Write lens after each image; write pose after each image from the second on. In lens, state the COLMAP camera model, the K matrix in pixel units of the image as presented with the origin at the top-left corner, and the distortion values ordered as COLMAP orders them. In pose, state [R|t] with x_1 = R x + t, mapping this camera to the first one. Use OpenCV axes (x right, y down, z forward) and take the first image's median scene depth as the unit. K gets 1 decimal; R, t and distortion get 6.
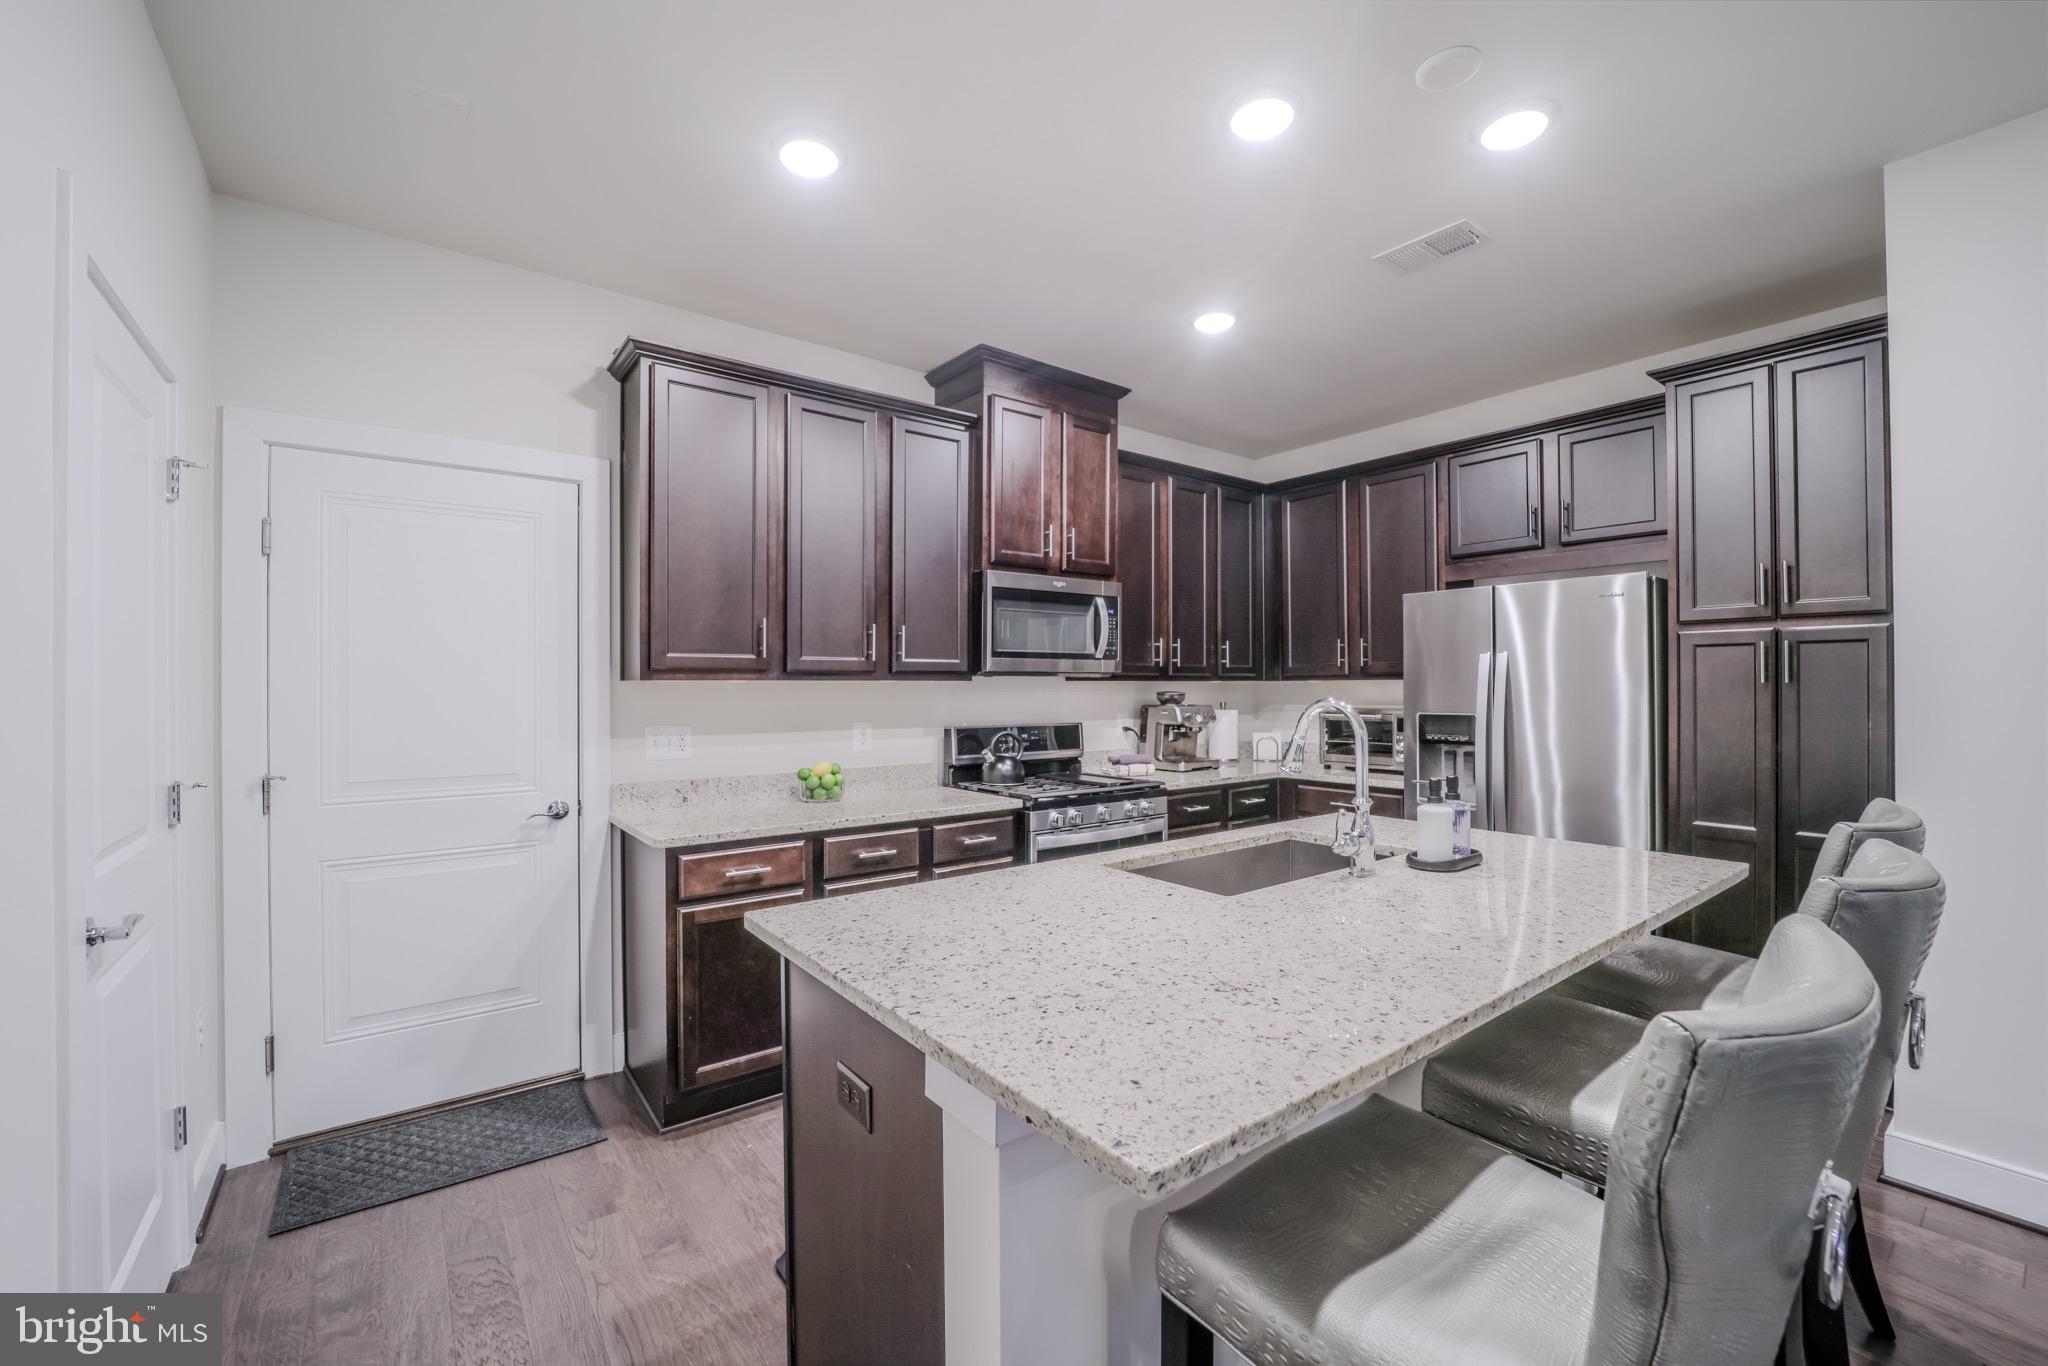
lens RADIAL K [[833.1, 0, 1015.9], [0, 833.1, 679.2], [0, 0, 1]] dist [-0.016903, -0.001543]
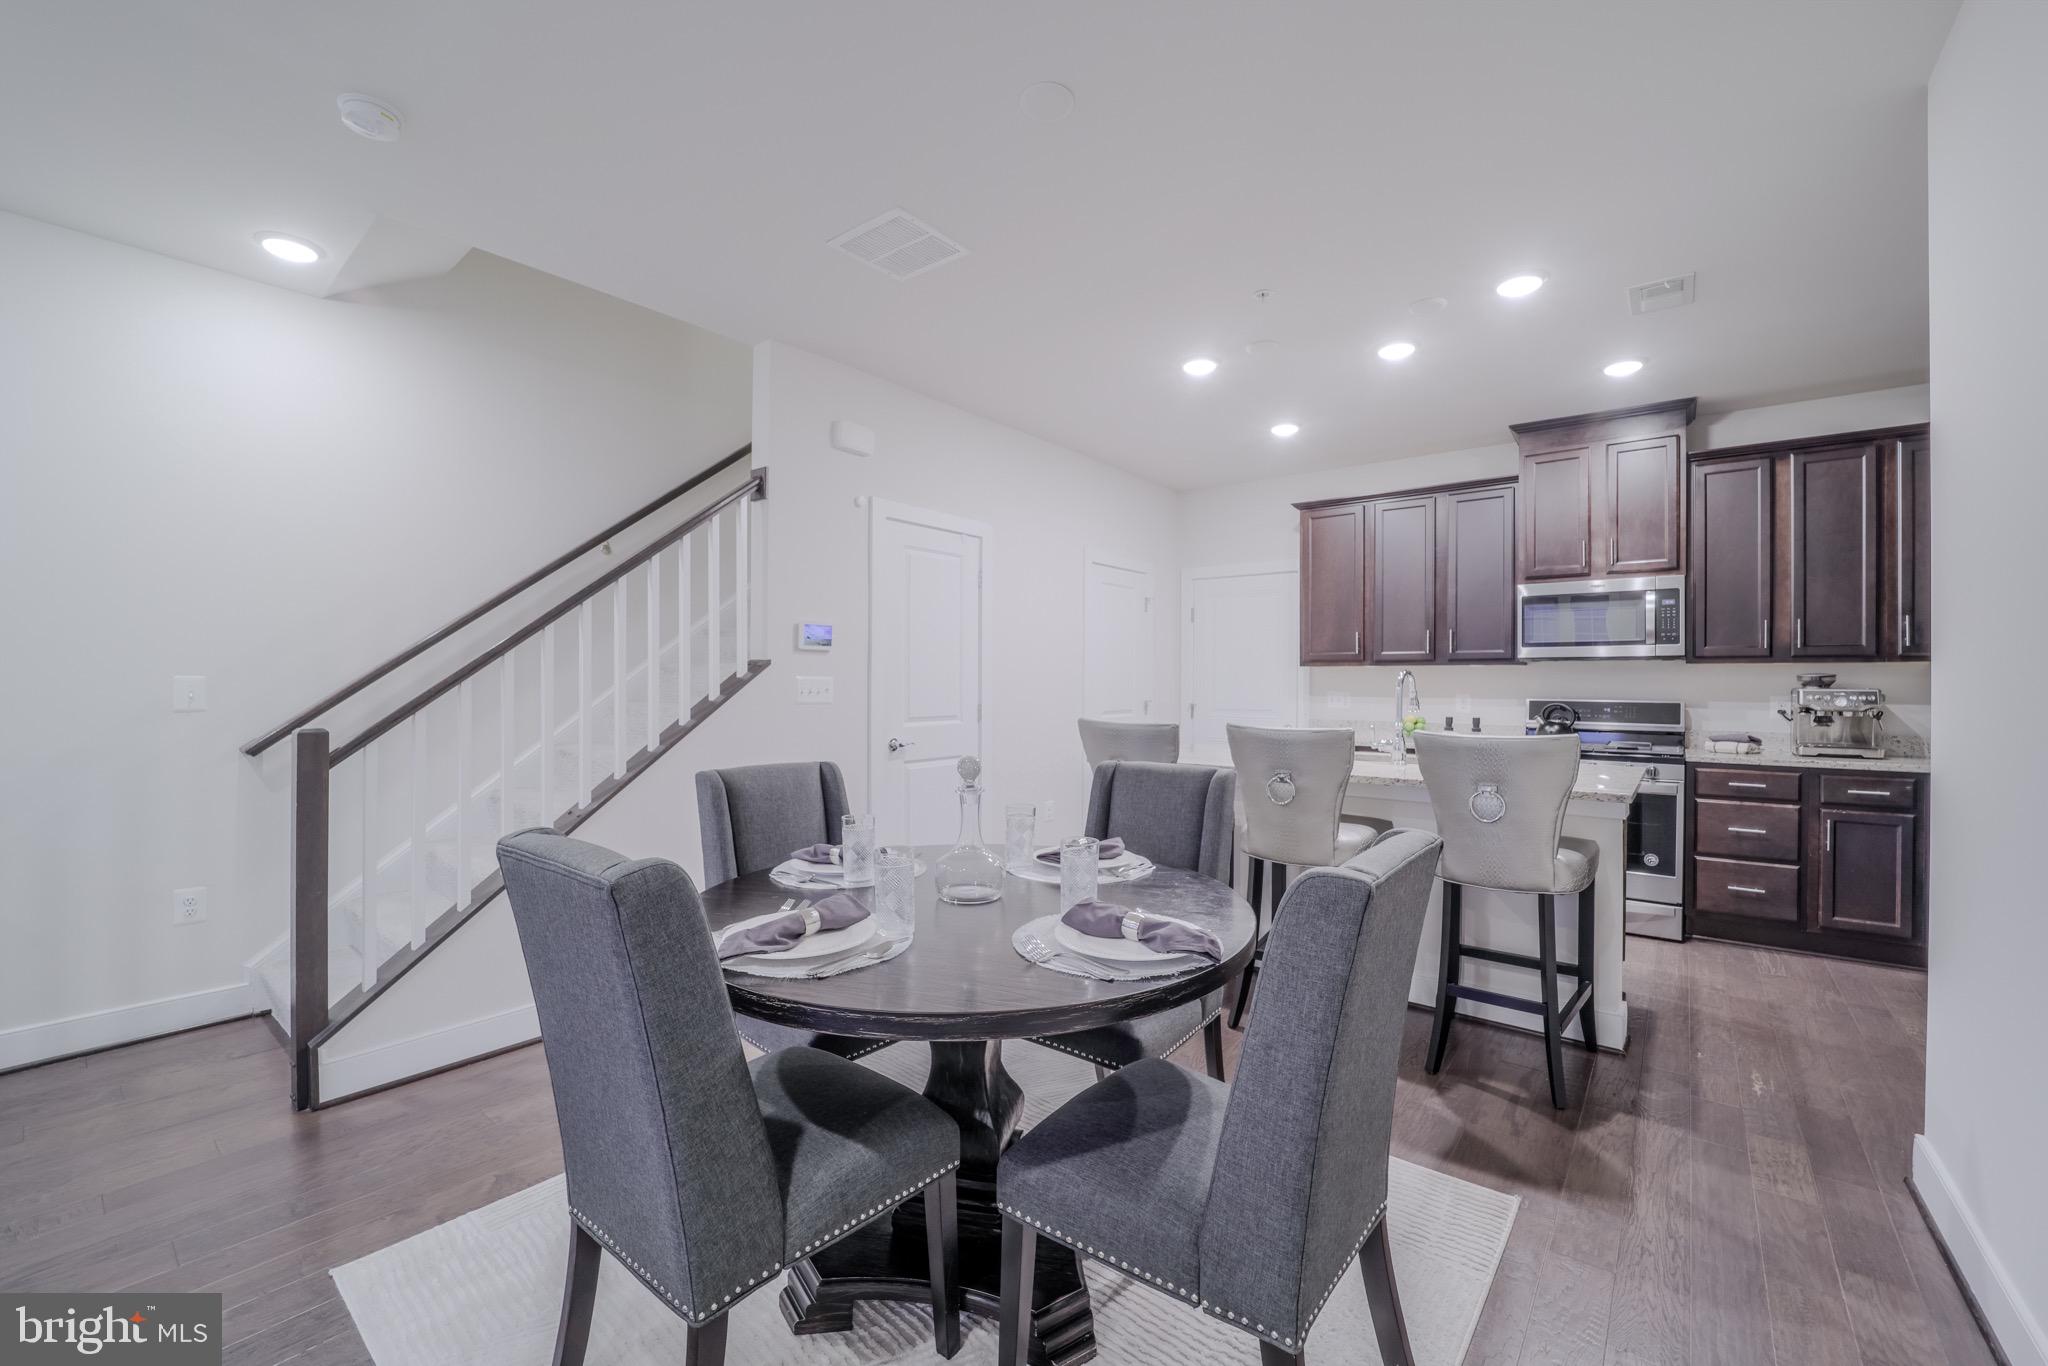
lens RADIAL K [[833.1, 0, 1020.4], [0, 833.1, 679.8], [0, 0, 1]] dist [-0.016903, -0.001543]
pose [[0.248851, 0.004752, -0.968530, 1.095732], [0.003122, 0.999979, 0.005709, 0.017191], [0.968537, -0.004444, 0.248831, -0.149836]]
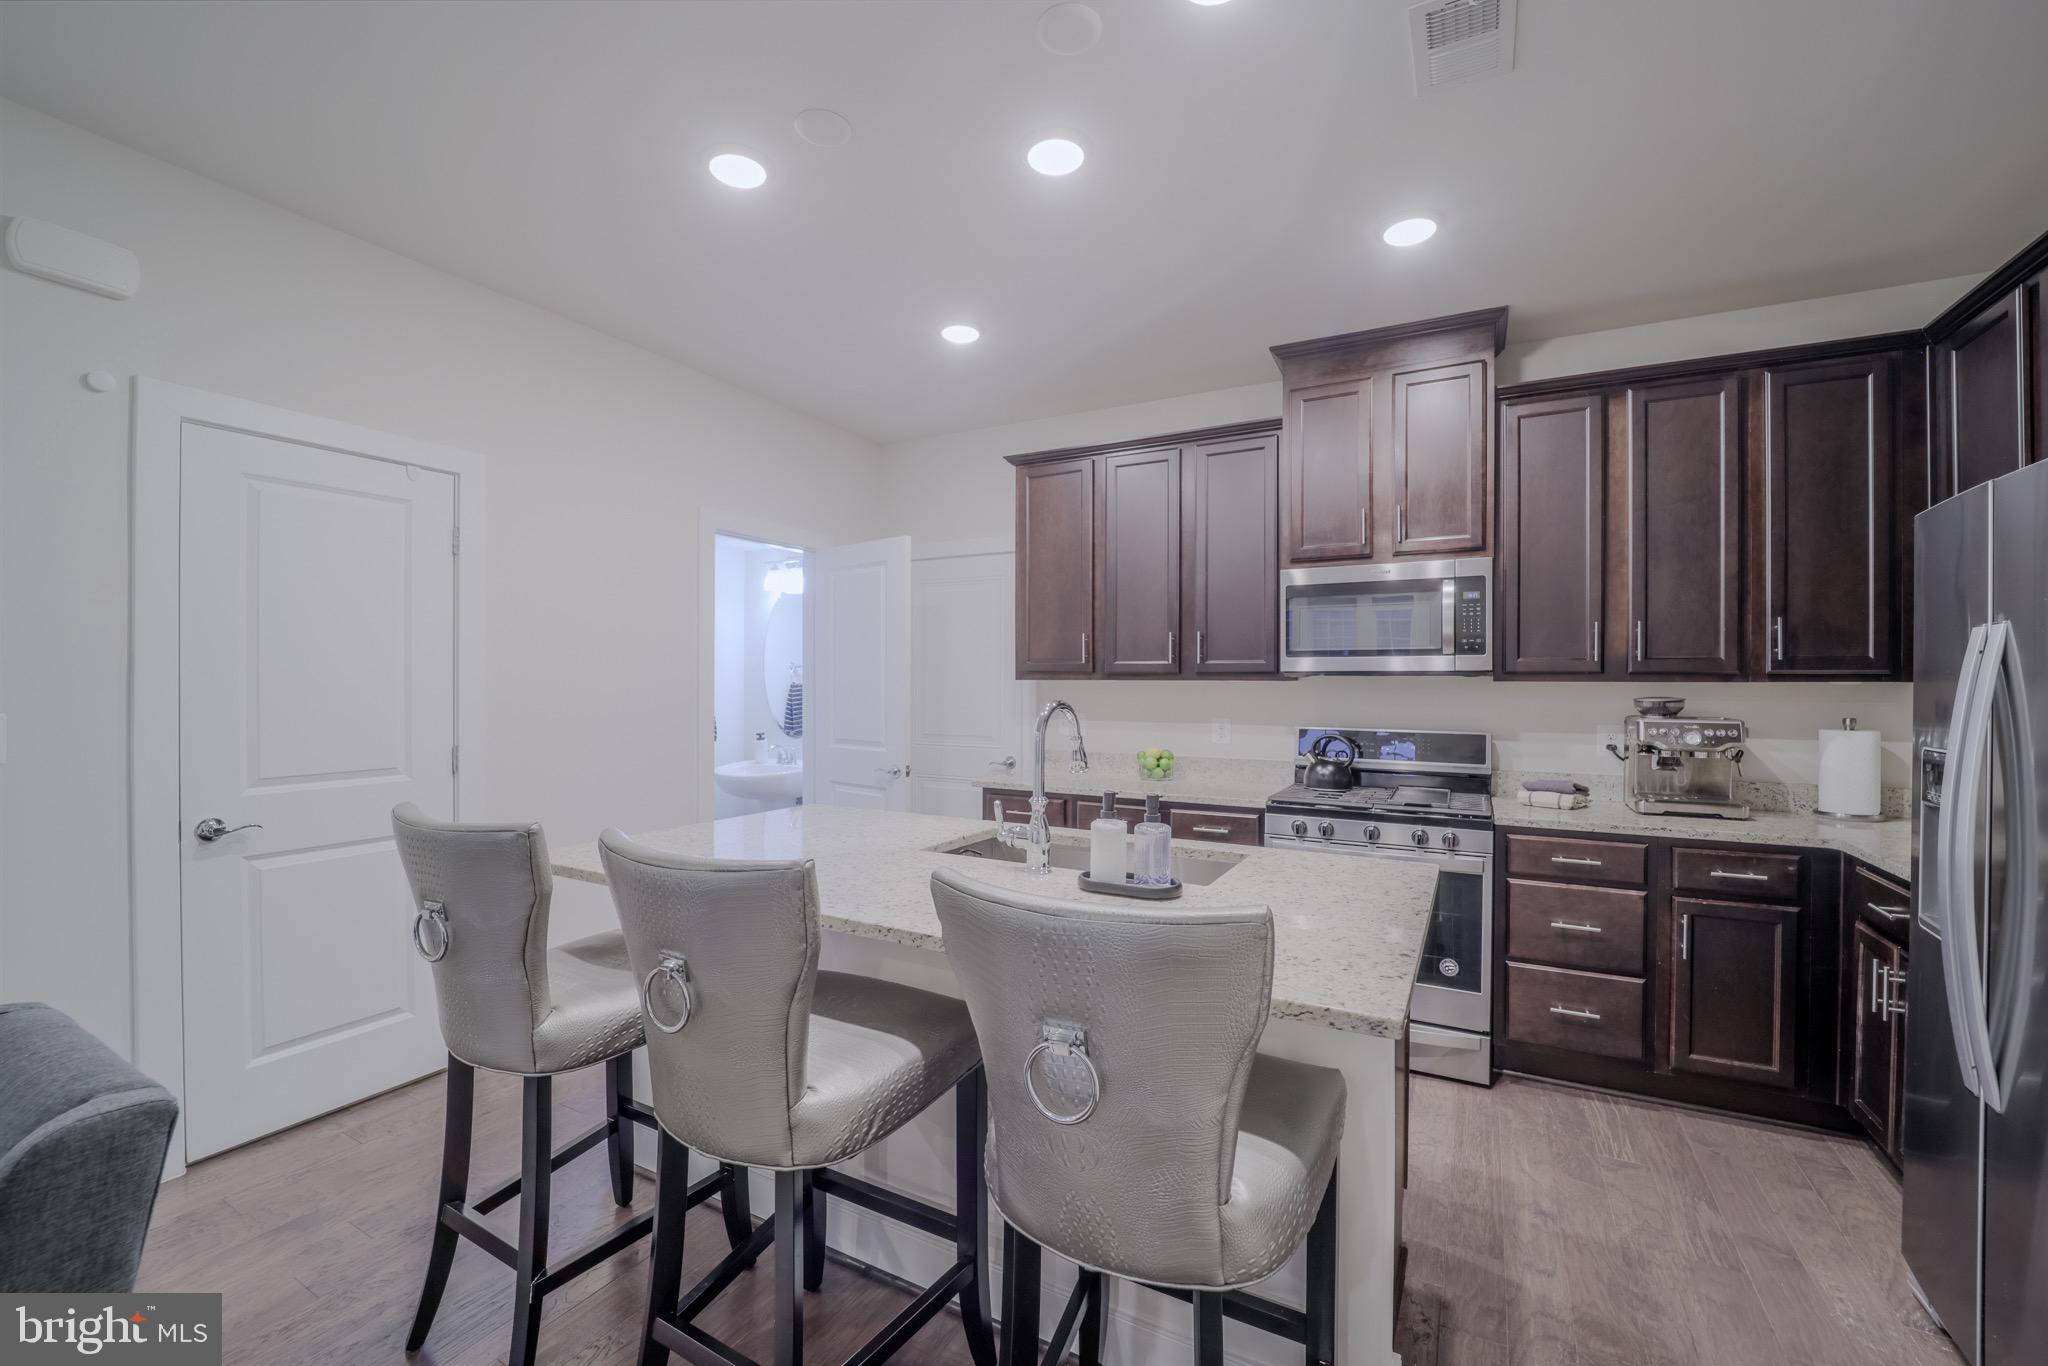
lens RADIAL K [[833.1, 0, 1016.8], [0, 833.1, 679.9], [0, 0, 1]] dist [-0.016903, -0.001543]
pose [[0.408603, 0.005386, -0.912696, 0.742239], [0.002192, 0.999974, 0.006882, -0.006731], [0.912710, -0.004812, 0.408580, 0.303997]]
